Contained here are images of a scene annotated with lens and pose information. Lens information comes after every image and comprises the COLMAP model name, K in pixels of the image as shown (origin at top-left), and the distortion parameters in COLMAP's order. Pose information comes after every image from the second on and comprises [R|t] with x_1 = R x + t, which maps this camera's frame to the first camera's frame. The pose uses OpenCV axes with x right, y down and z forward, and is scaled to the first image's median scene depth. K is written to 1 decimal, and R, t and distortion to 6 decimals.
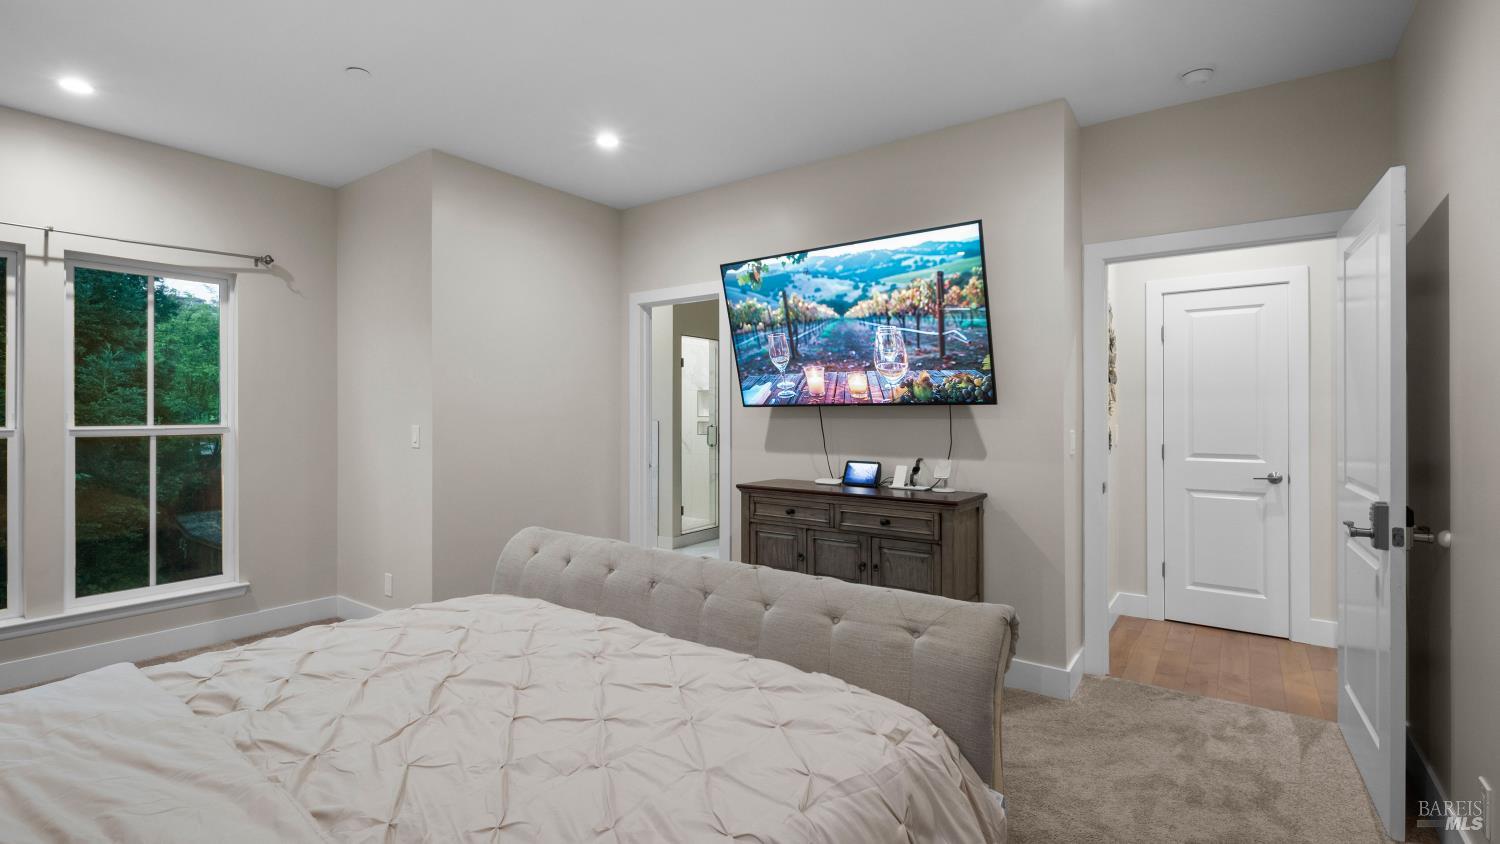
lens RADIAL K [[682.6, 0, 747.1], [0, 682.6, 415.8], [0, 0, 1]] dist [-0.014243, -0.002458]
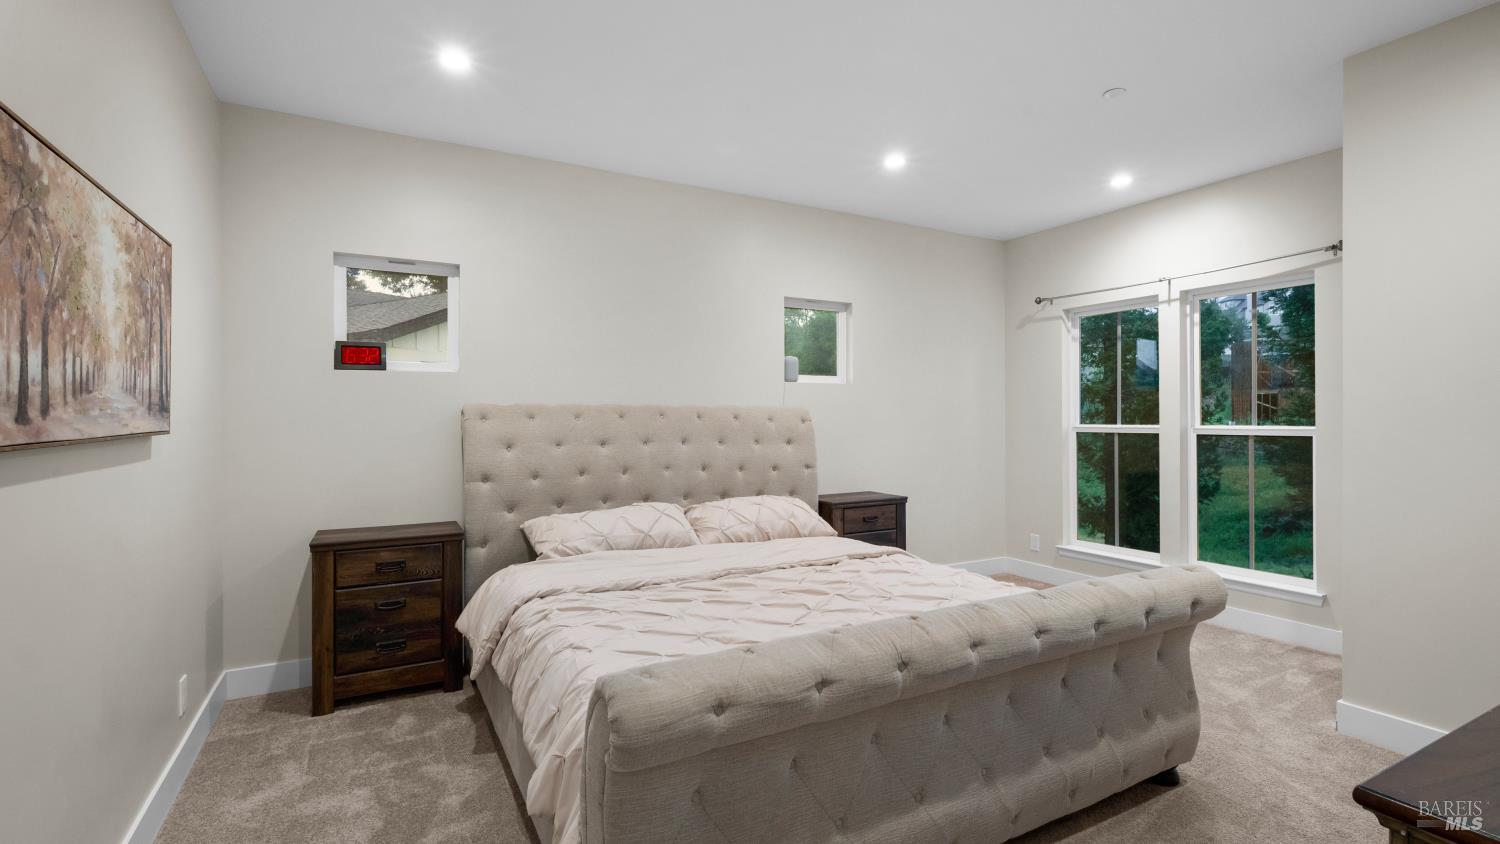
lens RADIAL K [[682.6, 0, 747.9], [0, 682.6, 417.7], [0, 0, 1]] dist [-0.014243, -0.002458]
pose [[-0.455509, 0.005288, -0.890215, 0.567372], [0.002013, 0.999986, 0.004910, -0.006895], [0.890229, 0.000444, -0.455514, 0.865750]]
